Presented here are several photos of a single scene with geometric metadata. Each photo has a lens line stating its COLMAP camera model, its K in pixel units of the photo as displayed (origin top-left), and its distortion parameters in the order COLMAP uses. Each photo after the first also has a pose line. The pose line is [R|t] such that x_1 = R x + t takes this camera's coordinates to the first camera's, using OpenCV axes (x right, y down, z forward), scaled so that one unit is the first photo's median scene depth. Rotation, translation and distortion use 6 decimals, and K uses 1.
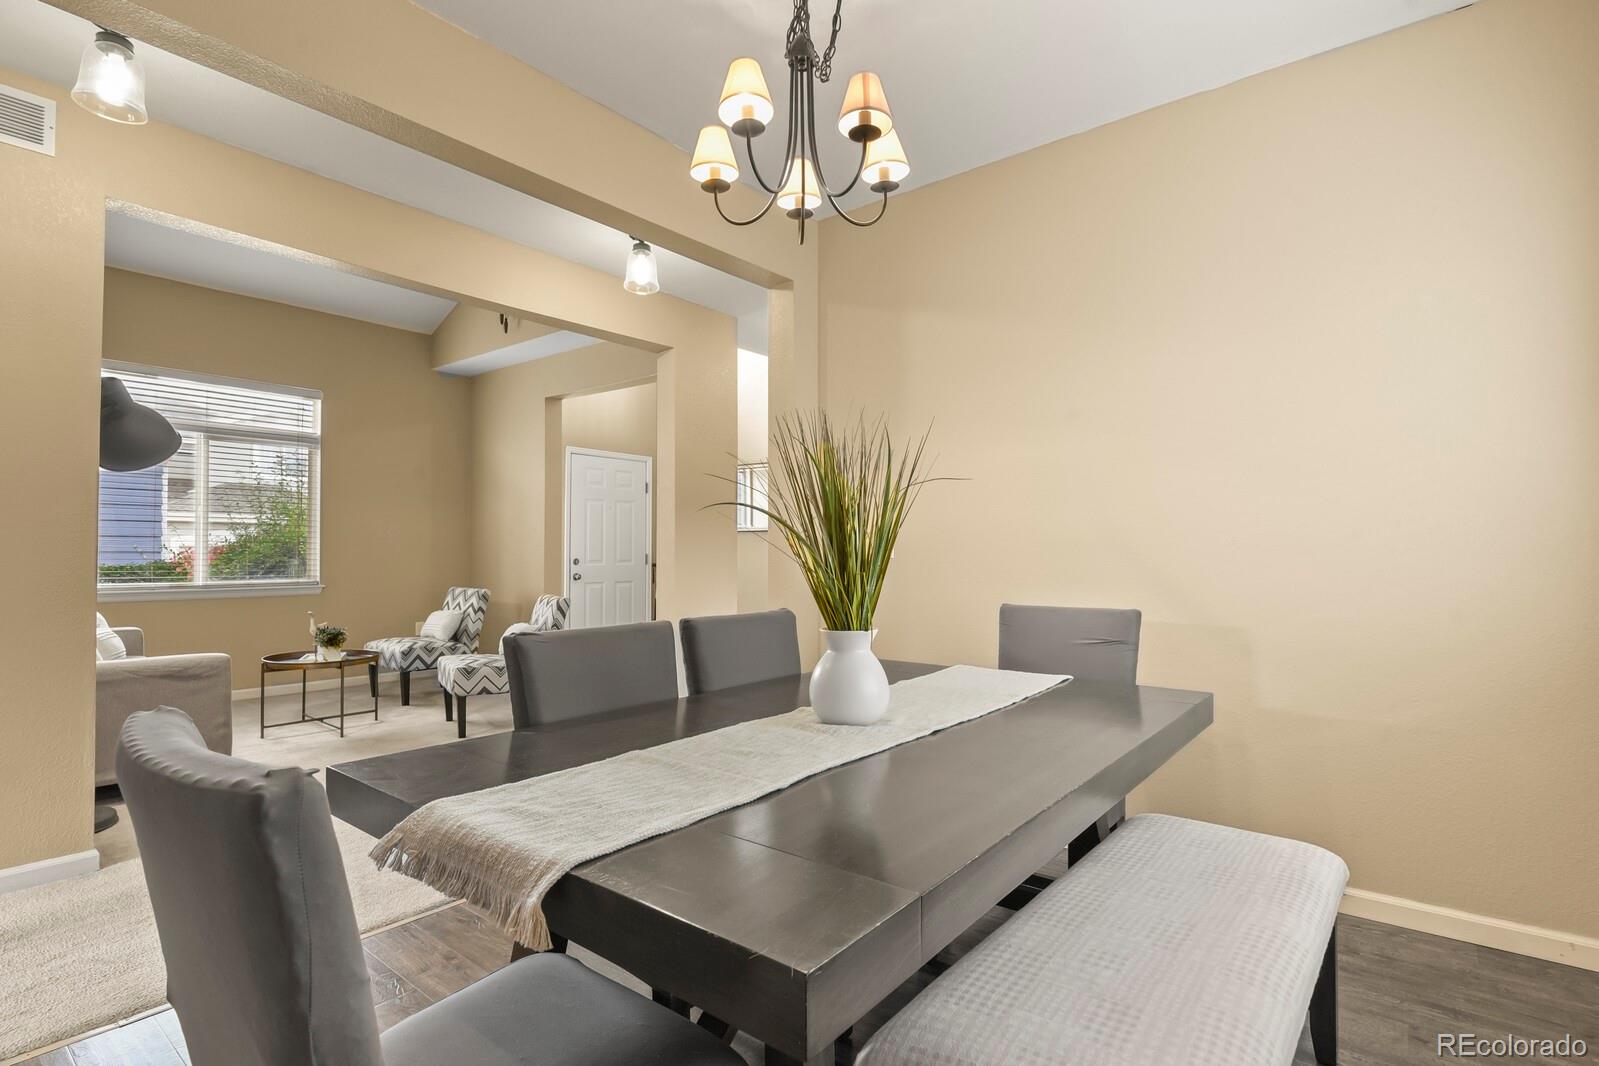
lens RADIAL K [[774.7, 0, 799.3], [0, 774.7, 537.6], [0, 0, 1]] dist [-0.006035, -0.001268]
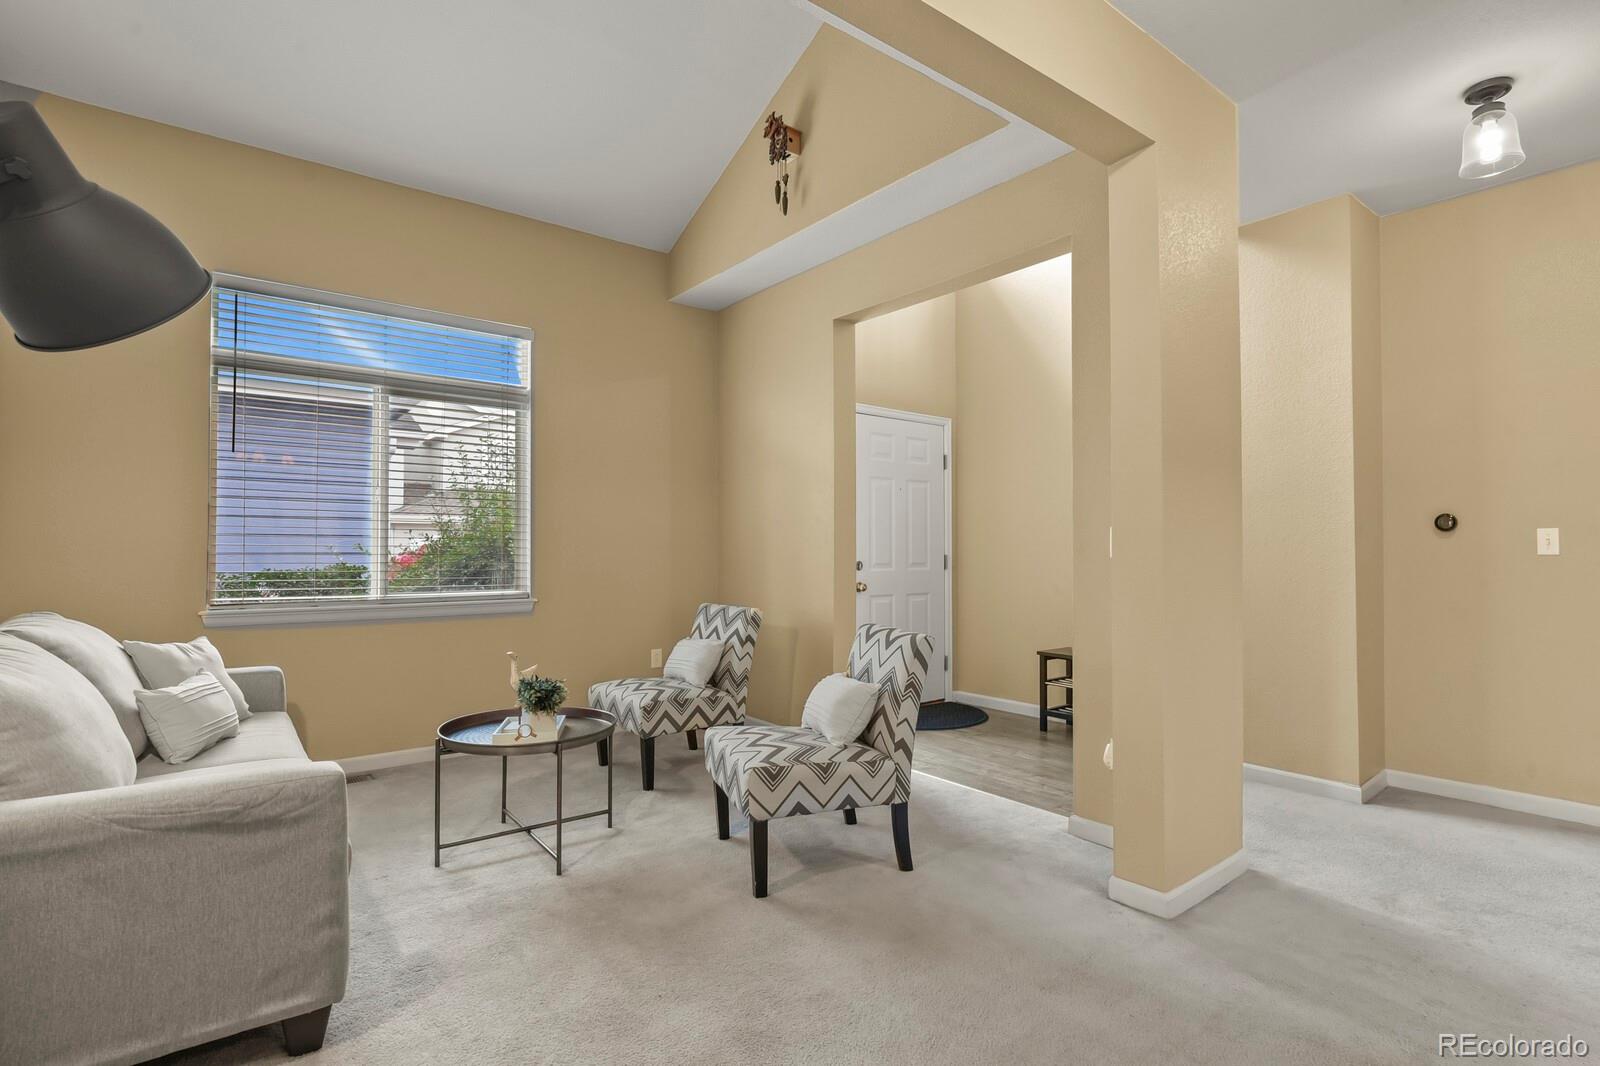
lens RADIAL K [[775.2, 0, 799.0], [0, 775.2, 535.7], [0, 0, 1]] dist [-0.006035, -0.001268]
pose [[0.972420, -0.007995, -0.233099, -0.220101], [0.007096, 0.999964, -0.004693, 0.008392], [0.233128, 0.002910, 0.972442, 0.375171]]
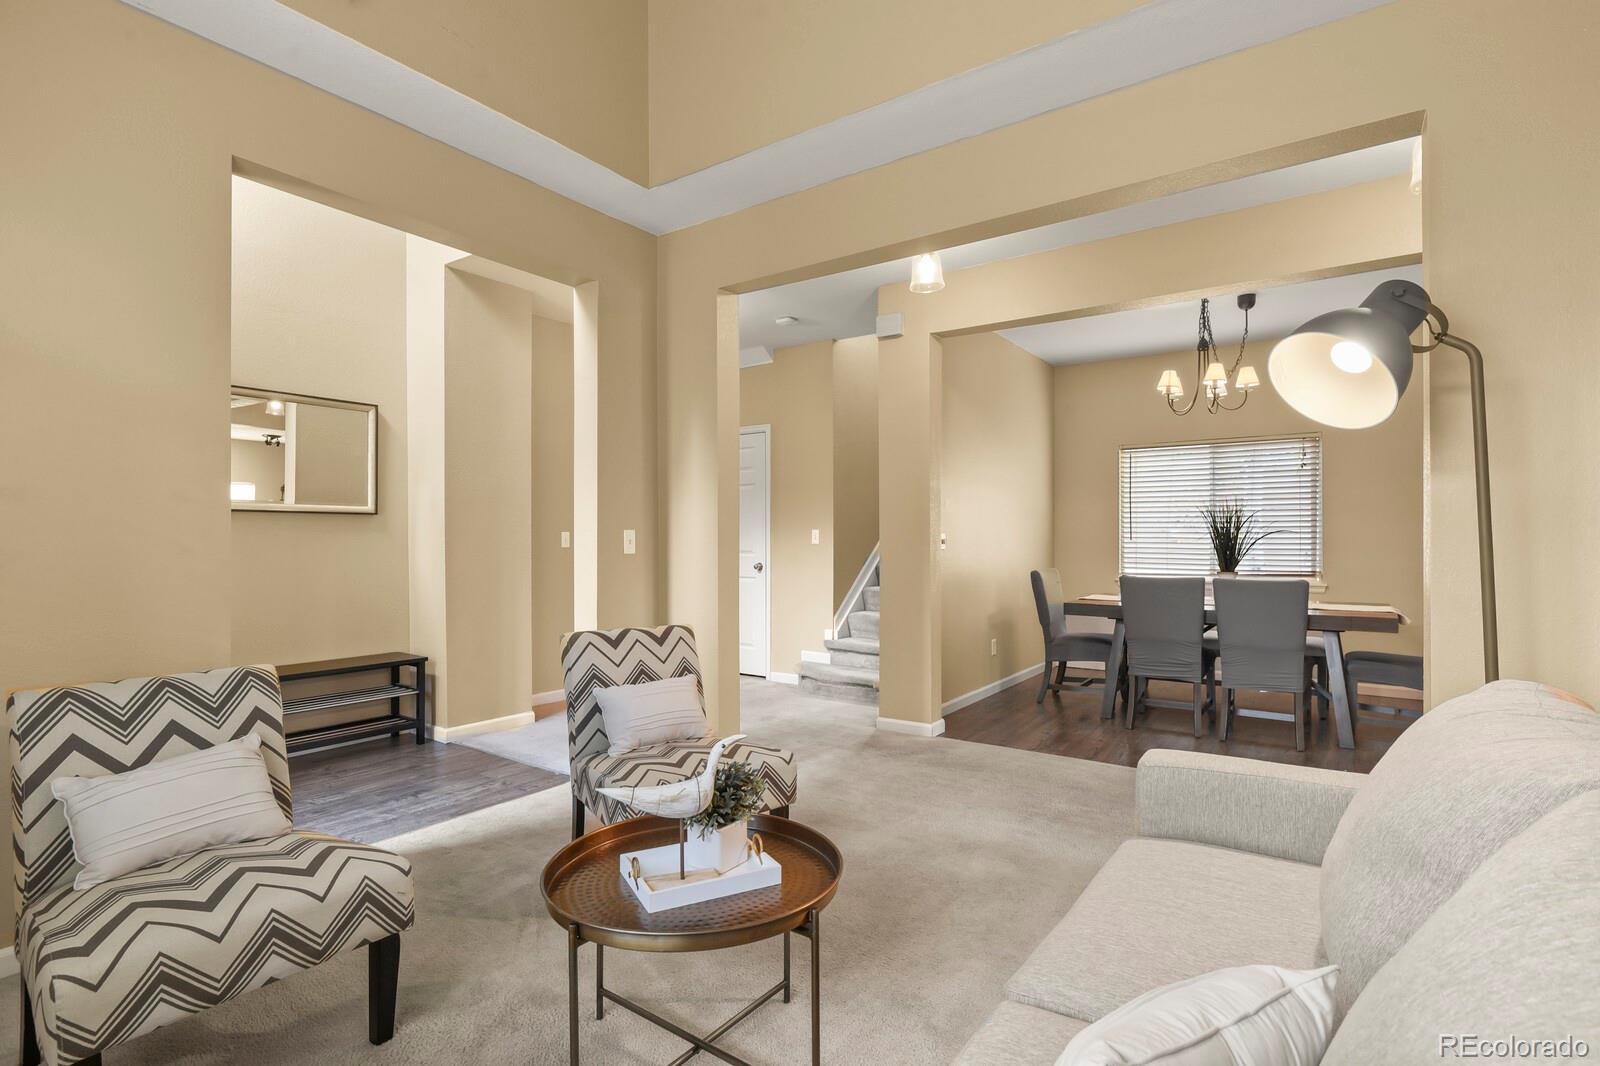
lens RADIAL K [[775.2, 0, 799.4], [0, 775.2, 531.8], [0, 0, 1]] dist [-0.006035, -0.001268]
pose [[-0.035343, 0.001857, 0.999374, -0.585791], [-0.006723, 0.999975, -0.002096, 0.007207], [-0.999353, -0.006793, -0.035329, 0.642878]]
